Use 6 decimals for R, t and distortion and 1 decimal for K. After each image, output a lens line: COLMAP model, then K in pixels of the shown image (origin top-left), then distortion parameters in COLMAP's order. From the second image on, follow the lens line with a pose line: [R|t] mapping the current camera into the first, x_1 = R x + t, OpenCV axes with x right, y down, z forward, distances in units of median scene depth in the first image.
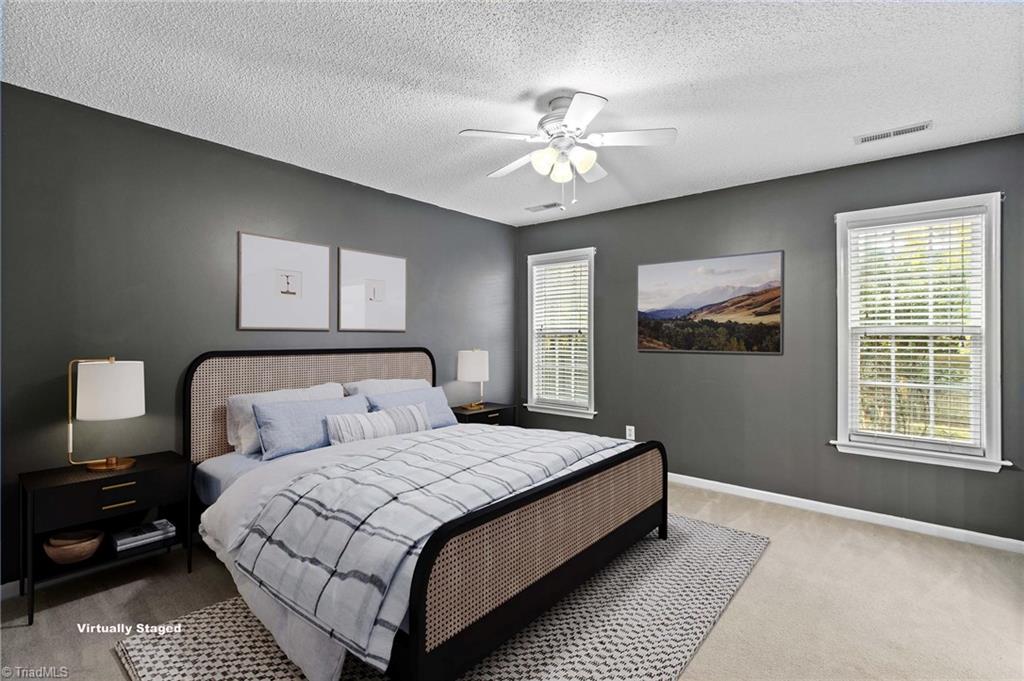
lens RADIAL K [[478.6, 0, 497.2], [0, 478.6, 336.8], [0, 0, 1]] dist [-0.000303, -0.000197]
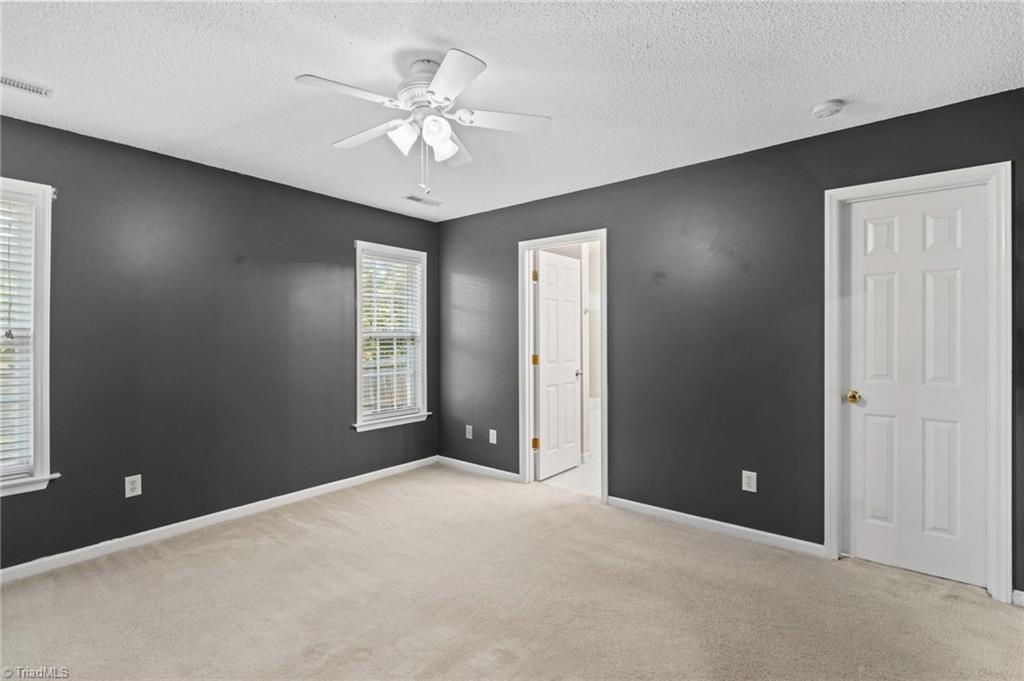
lens RADIAL K [[478.6, 0, 497.2], [0, 478.6, 336.8], [0, 0, 1]] dist [-0.000303, -0.000197]
pose [[-0.031532, -0.003316, 0.999497, -0.547093], [0.006188, 0.999975, 0.003513, -0.009564], [-0.999484, 0.006296, -0.031510, 0.689443]]
